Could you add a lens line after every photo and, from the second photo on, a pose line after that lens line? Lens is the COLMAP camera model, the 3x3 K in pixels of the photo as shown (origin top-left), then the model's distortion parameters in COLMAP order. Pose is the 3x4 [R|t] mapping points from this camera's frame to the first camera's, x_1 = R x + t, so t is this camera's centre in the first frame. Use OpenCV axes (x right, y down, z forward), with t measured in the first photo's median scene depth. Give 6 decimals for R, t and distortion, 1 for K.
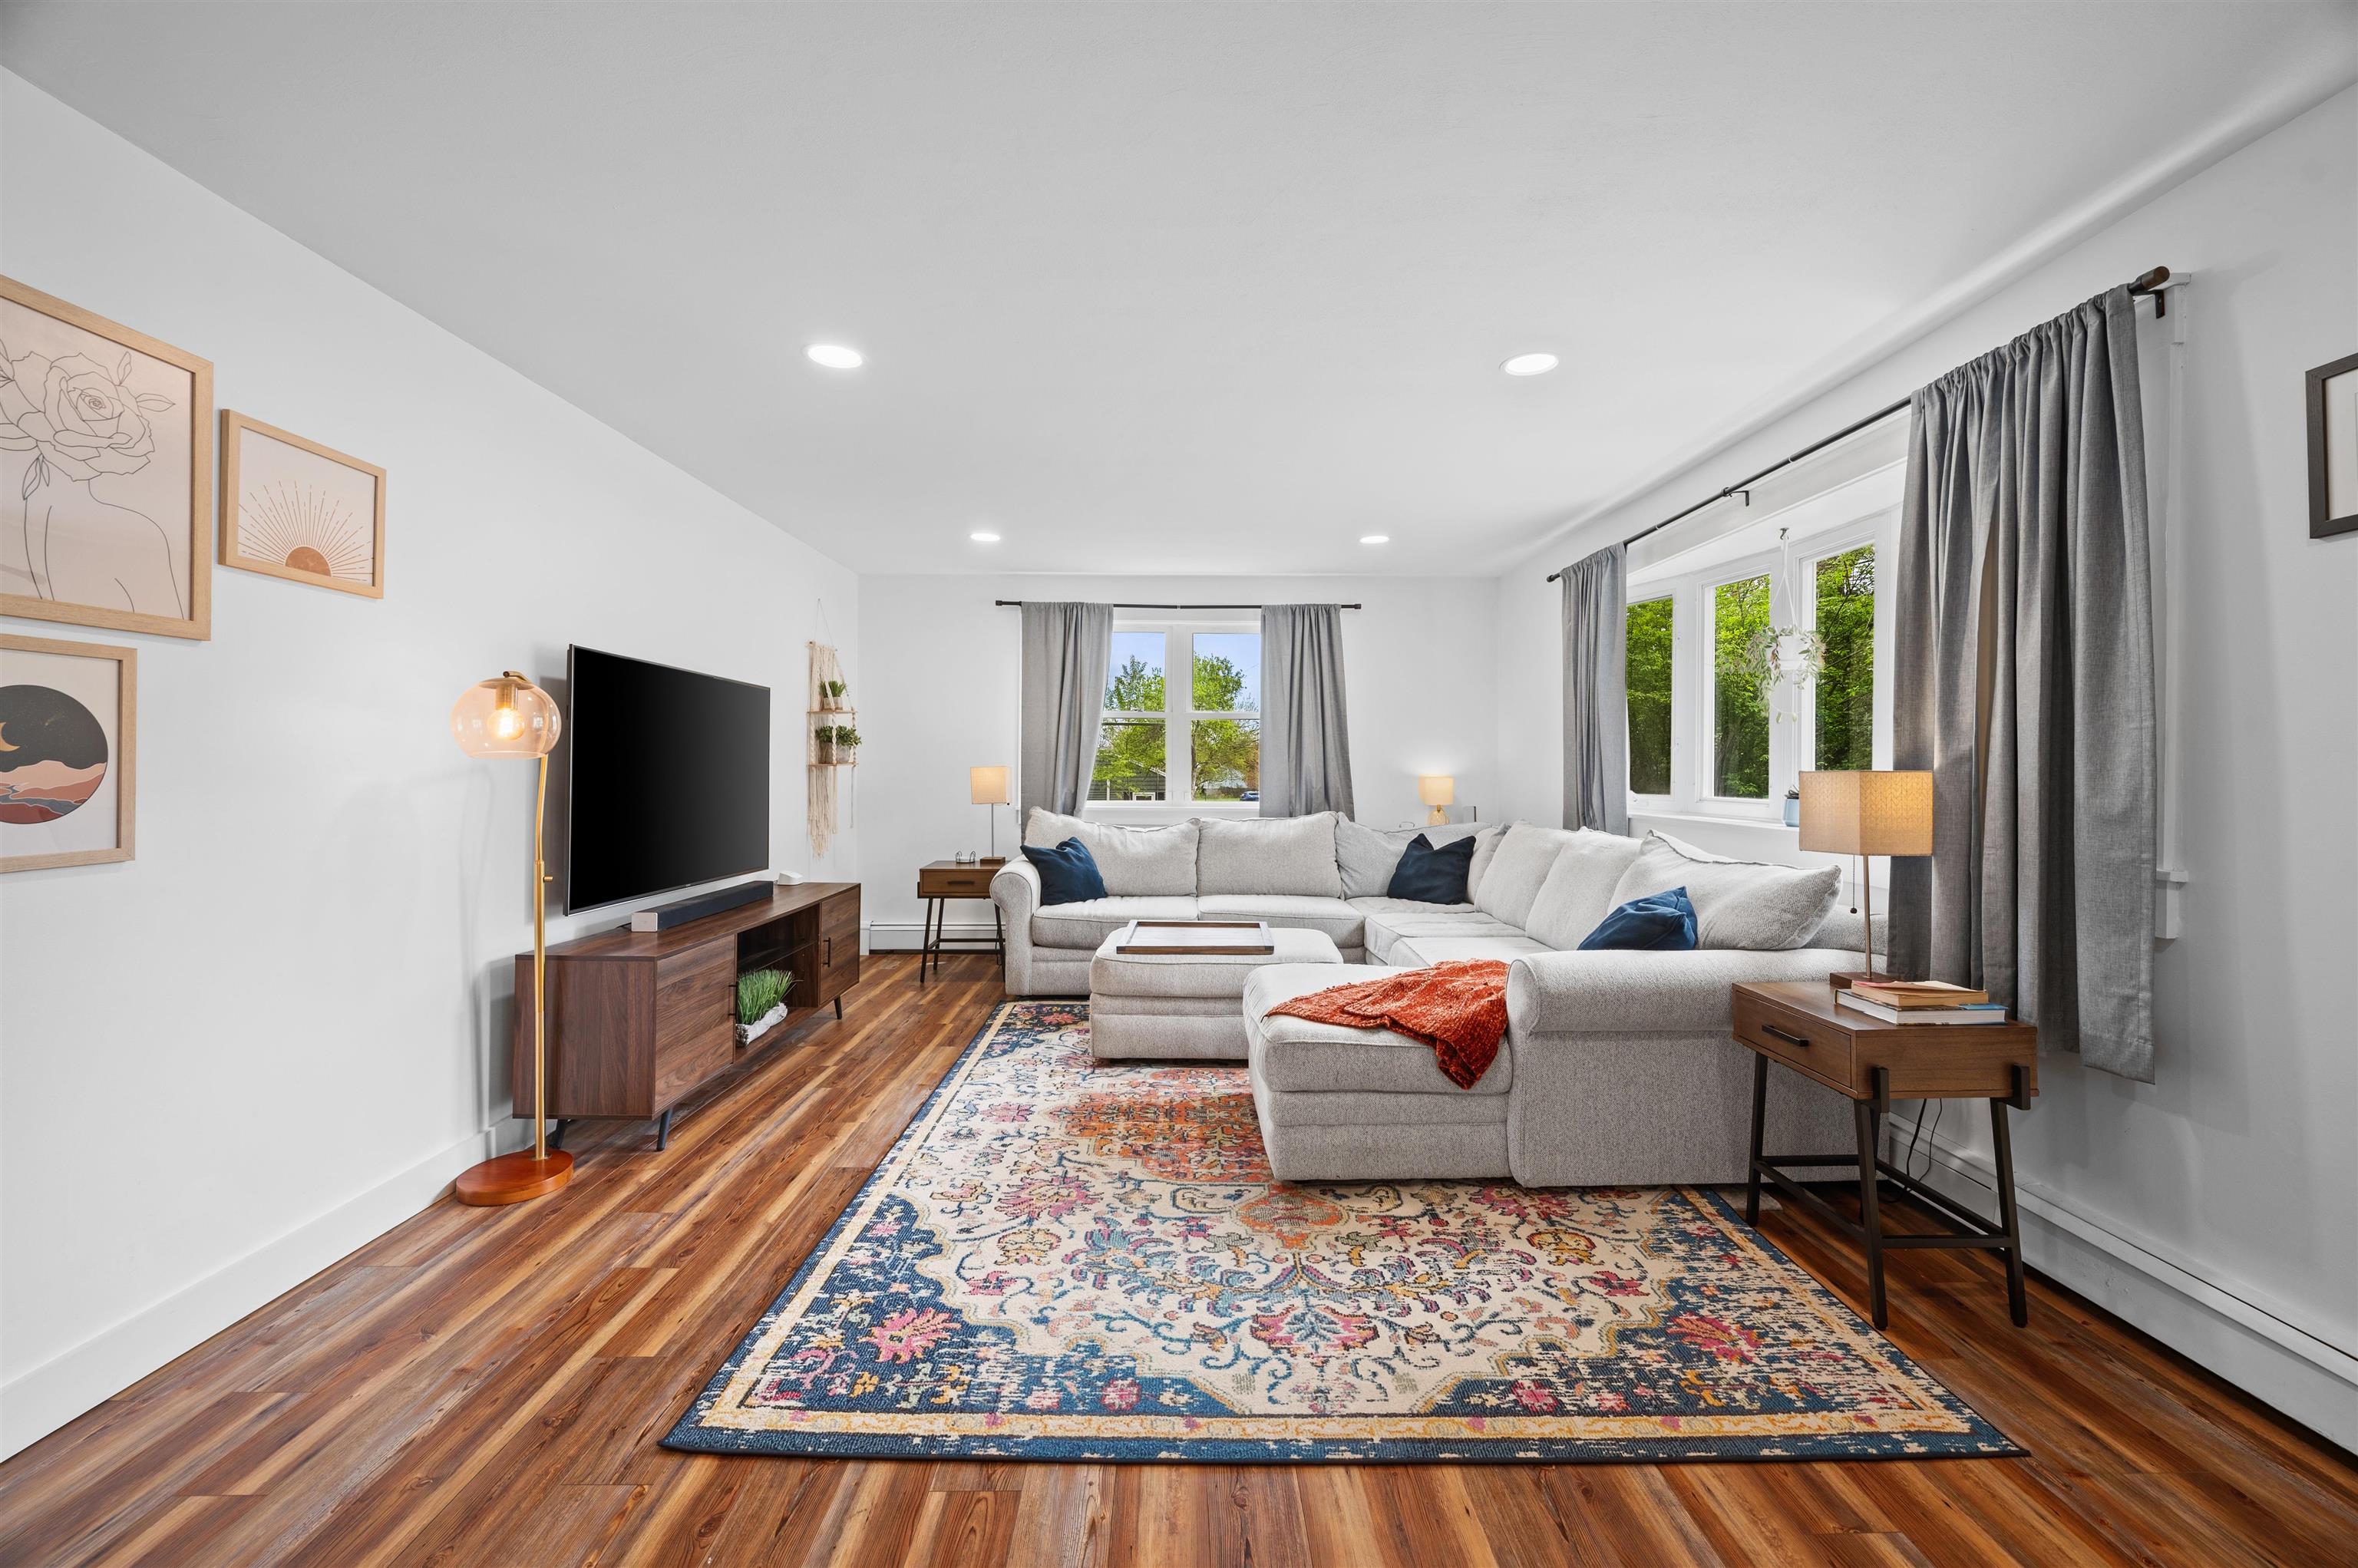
lens RADIAL K [[949.0, 0, 1186.3], [0, 949.0, 768.5], [0, 0, 1]] dist [-0.000252, 0.000075]
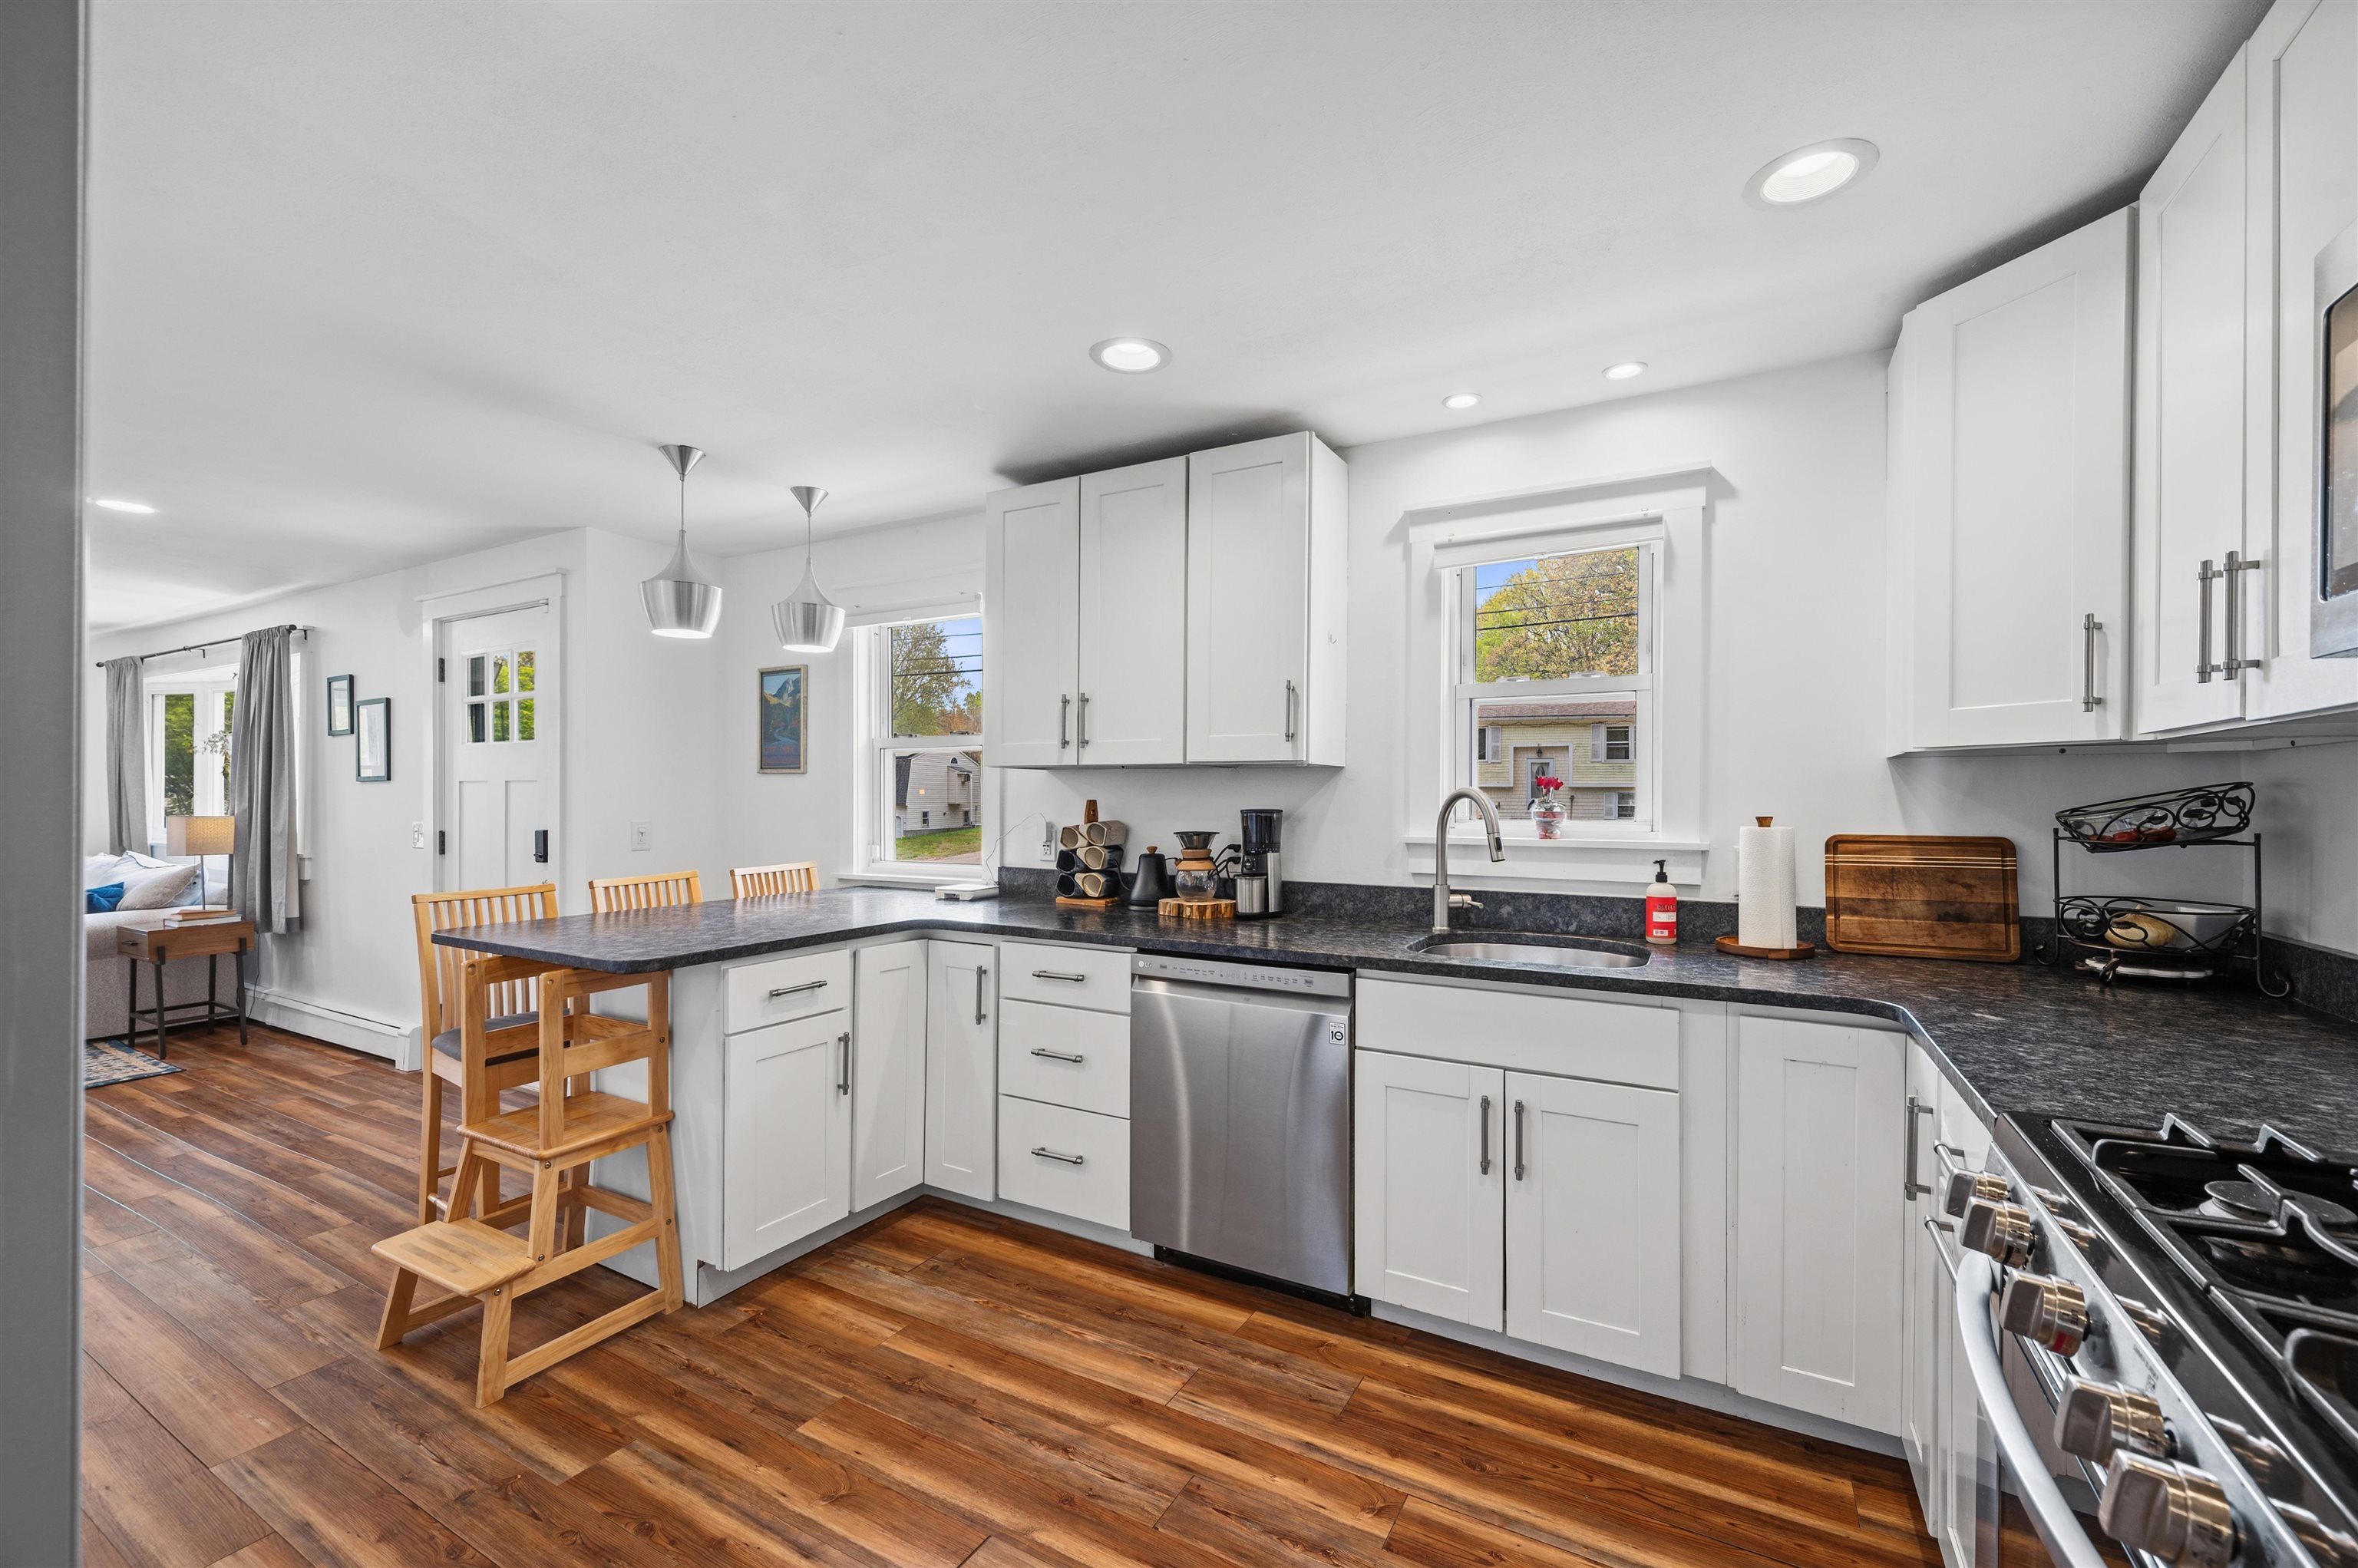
lens RADIAL K [[978.3, 0, 1184.1], [0, 978.3, 795.1], [0, 0, 1]] dist [-0.001626, -0.000151]
pose [[0.496841, -0.001277, 0.867841, -0.091357], [0.000411, 0.999999, 0.001236, -0.052619], [-0.867841, -0.000257, 0.496841, -2.347445]]
